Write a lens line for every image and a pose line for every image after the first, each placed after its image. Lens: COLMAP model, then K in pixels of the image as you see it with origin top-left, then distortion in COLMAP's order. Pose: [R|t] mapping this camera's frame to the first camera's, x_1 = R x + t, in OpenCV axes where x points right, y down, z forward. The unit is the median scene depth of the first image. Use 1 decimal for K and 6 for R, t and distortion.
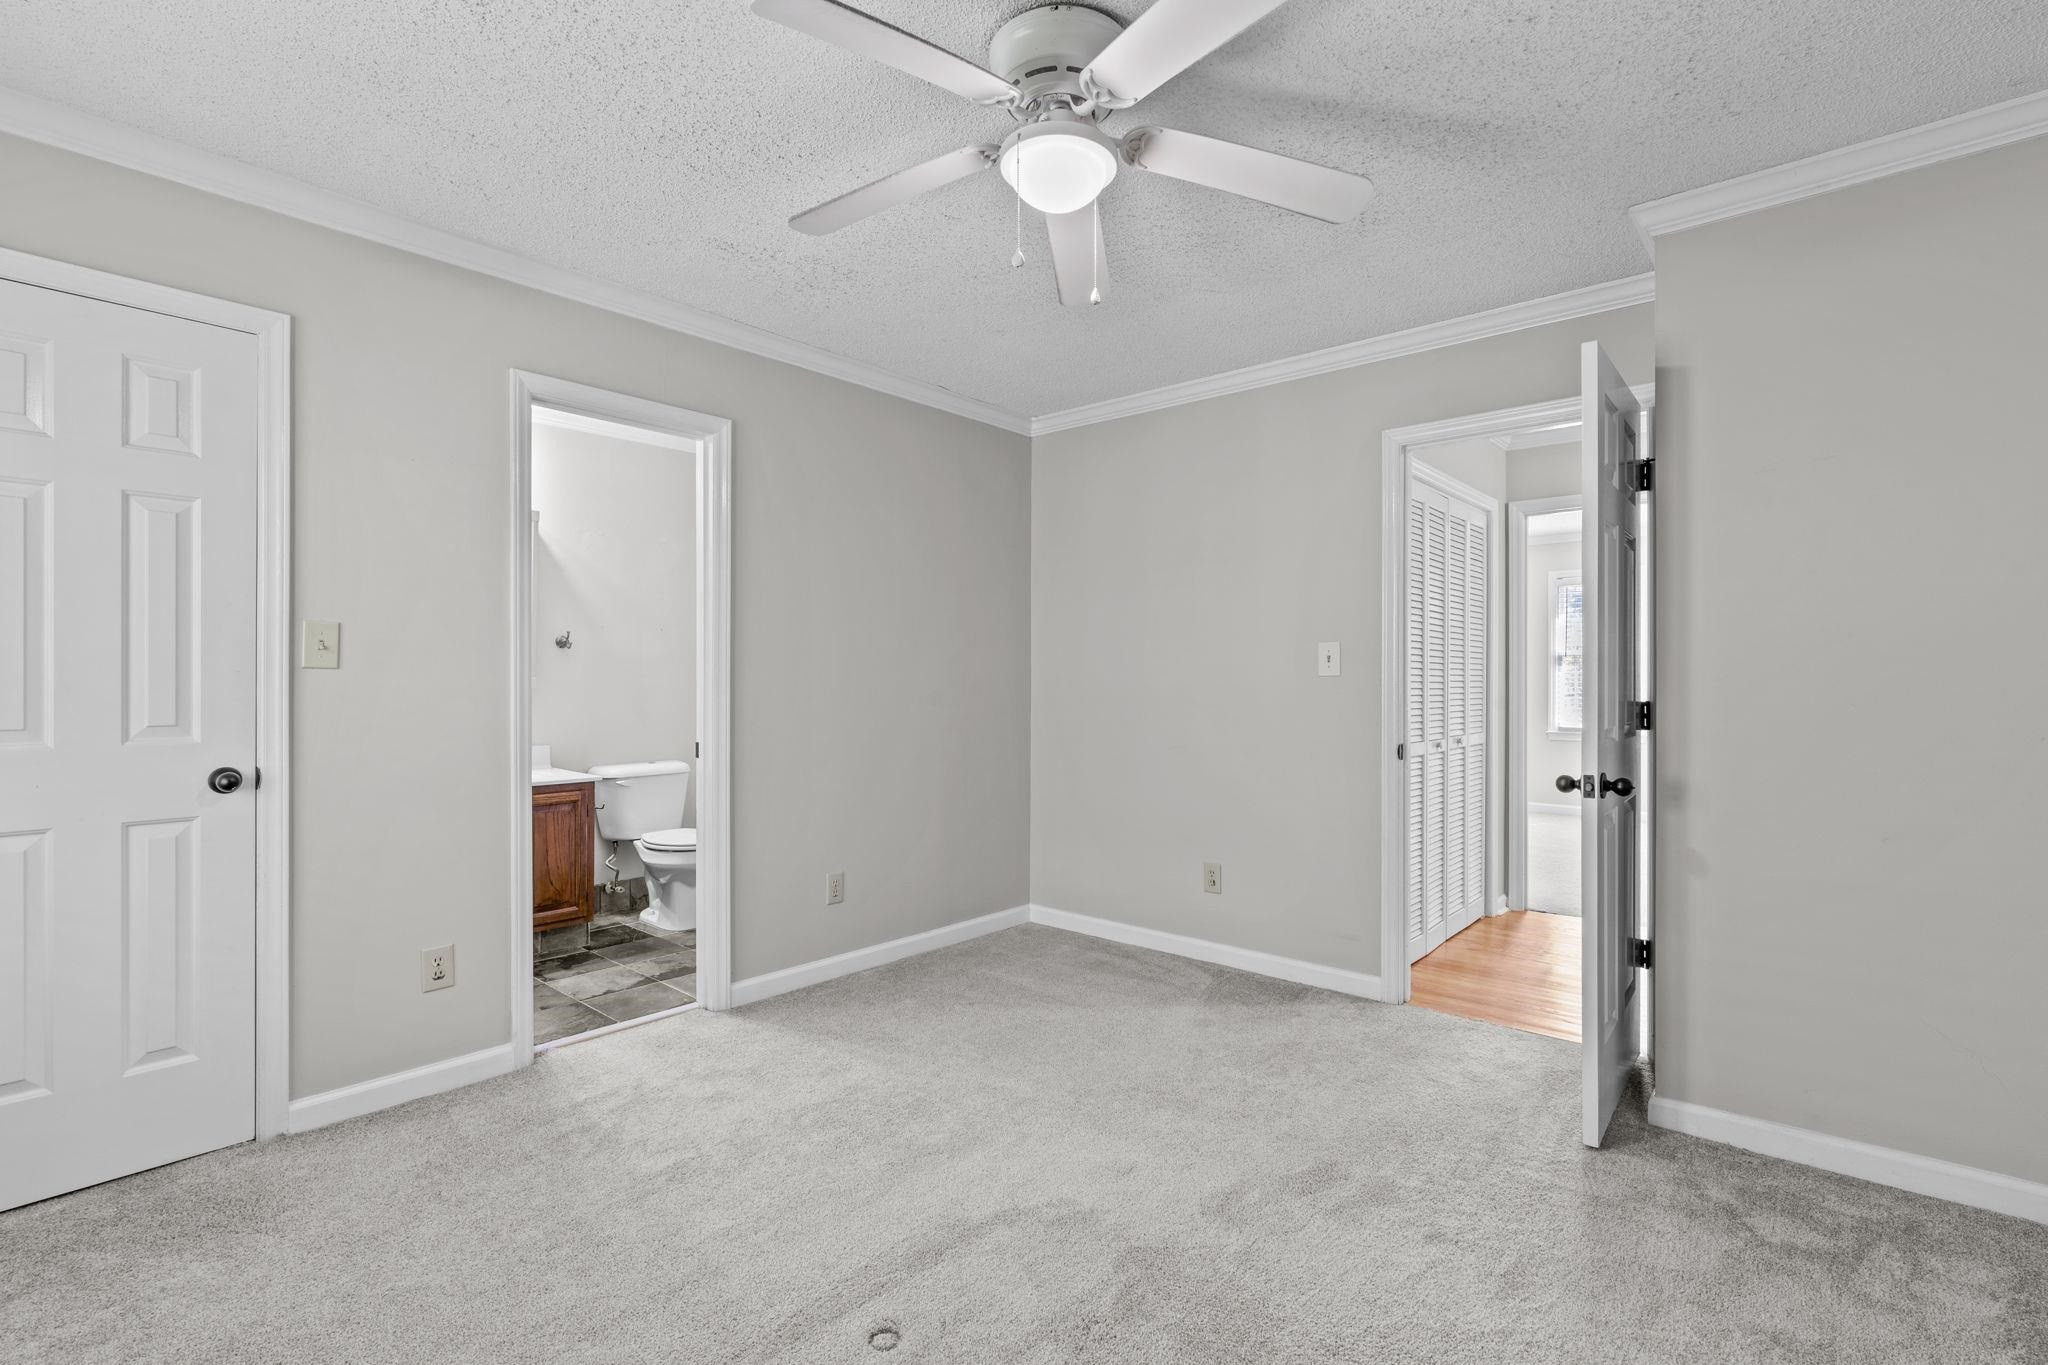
lens RADIAL K [[1009.0, 0, 1026.1], [0, 1009.0, 690.0], [0, 0, 1]] dist [-0.010038, 0.005088]
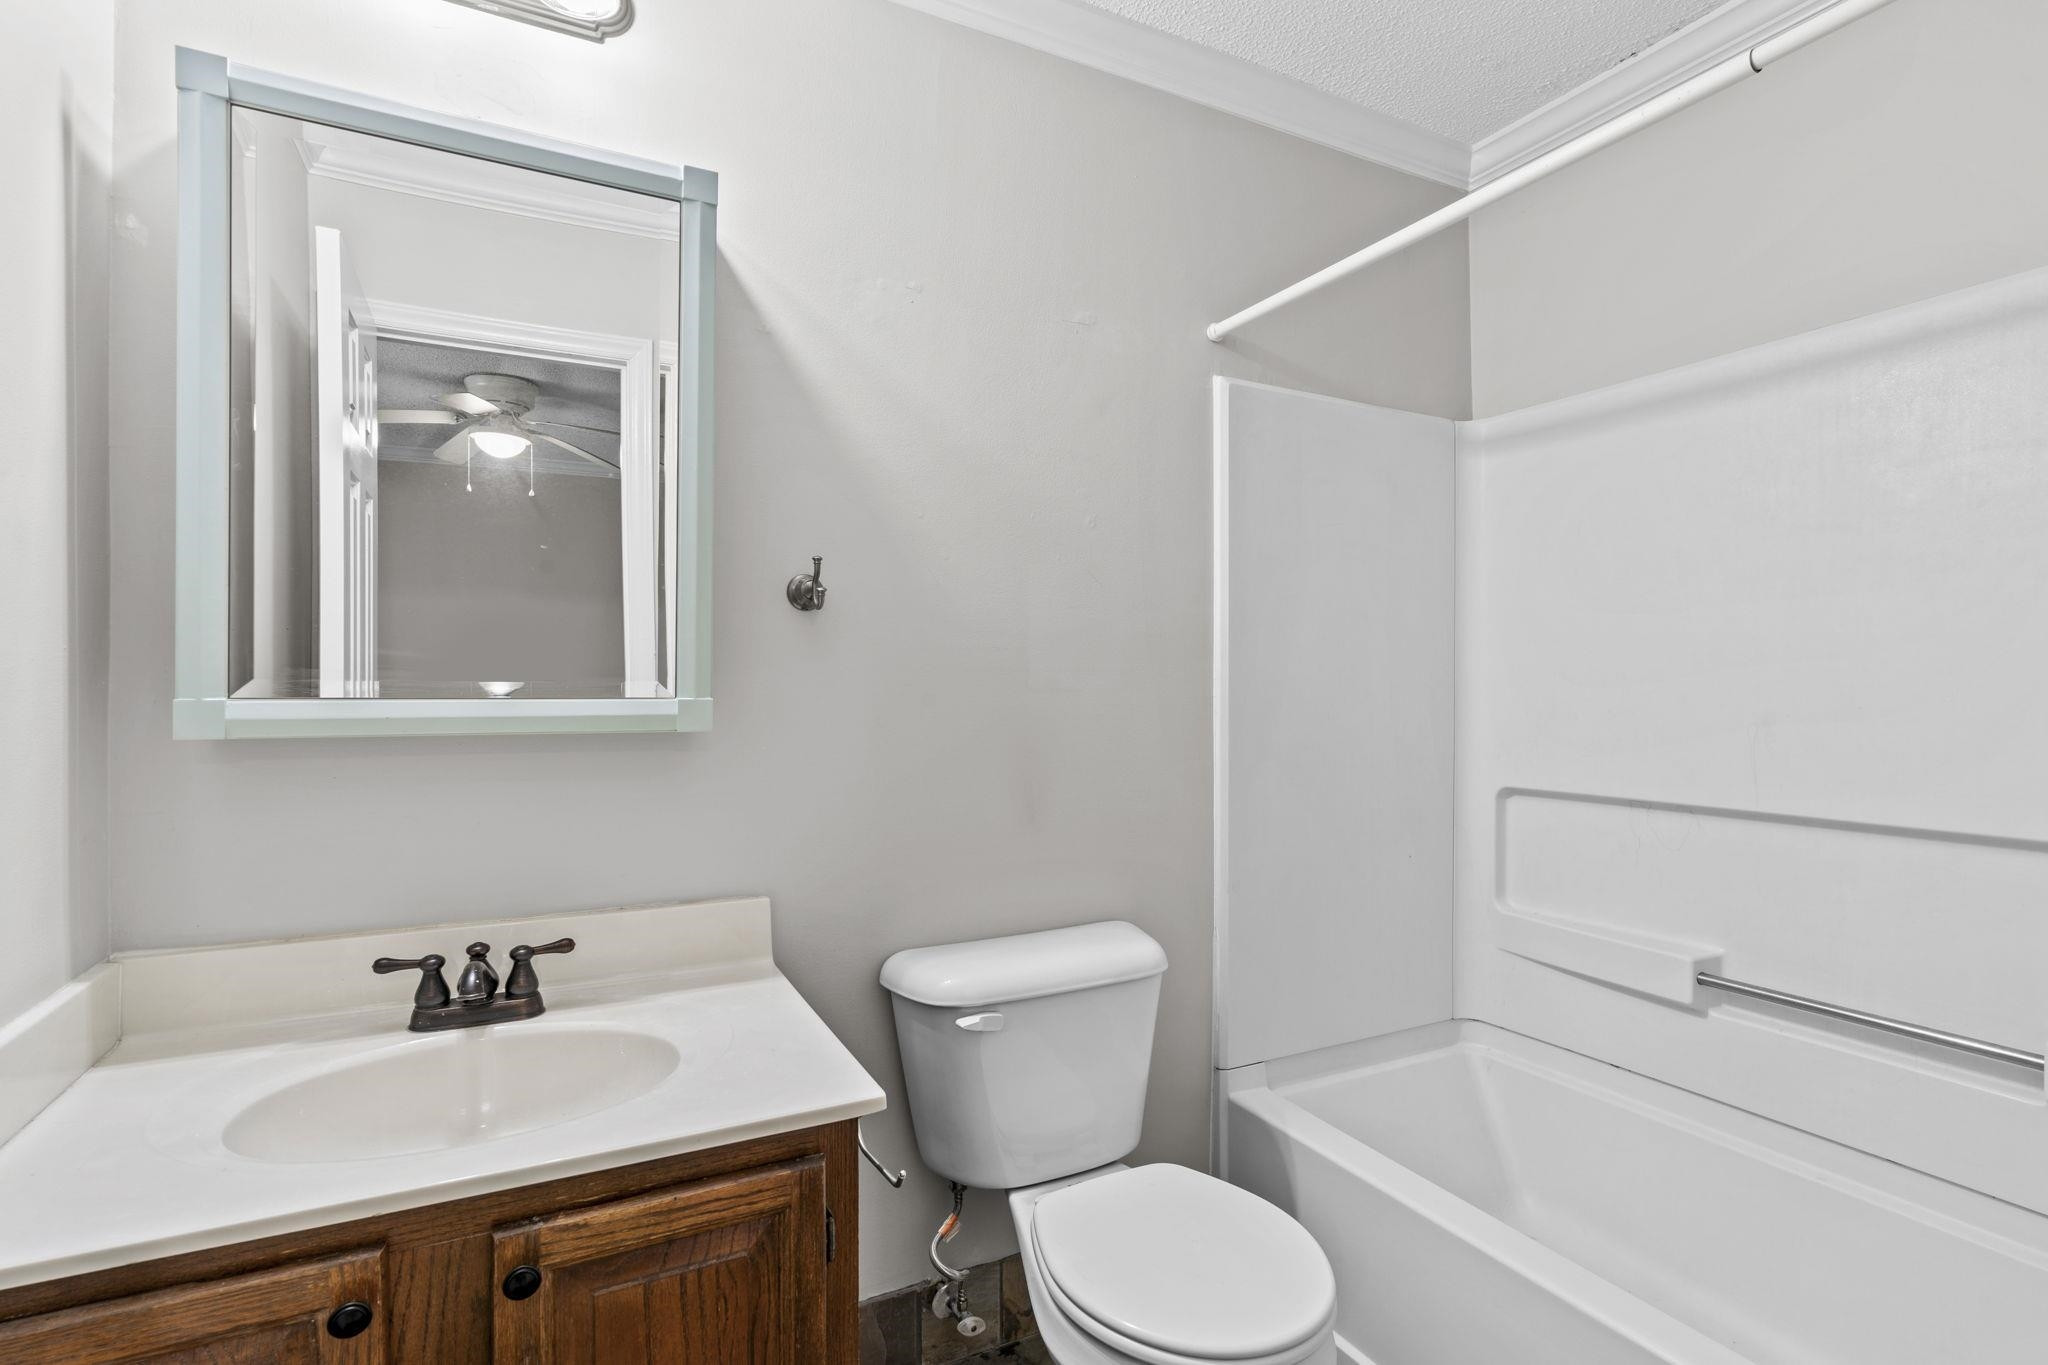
lens RADIAL K [[1009.0, 0, 1019.4], [0, 1009.0, 686.0], [0, 0, 1]] dist [-0.010038, 0.005088]
pose [[0.928659, -0.002107, -0.370929, -0.274143], [0.000382, 0.999989, -0.004725, -0.015585], [0.370935, 0.004246, 0.928649, 0.723113]]
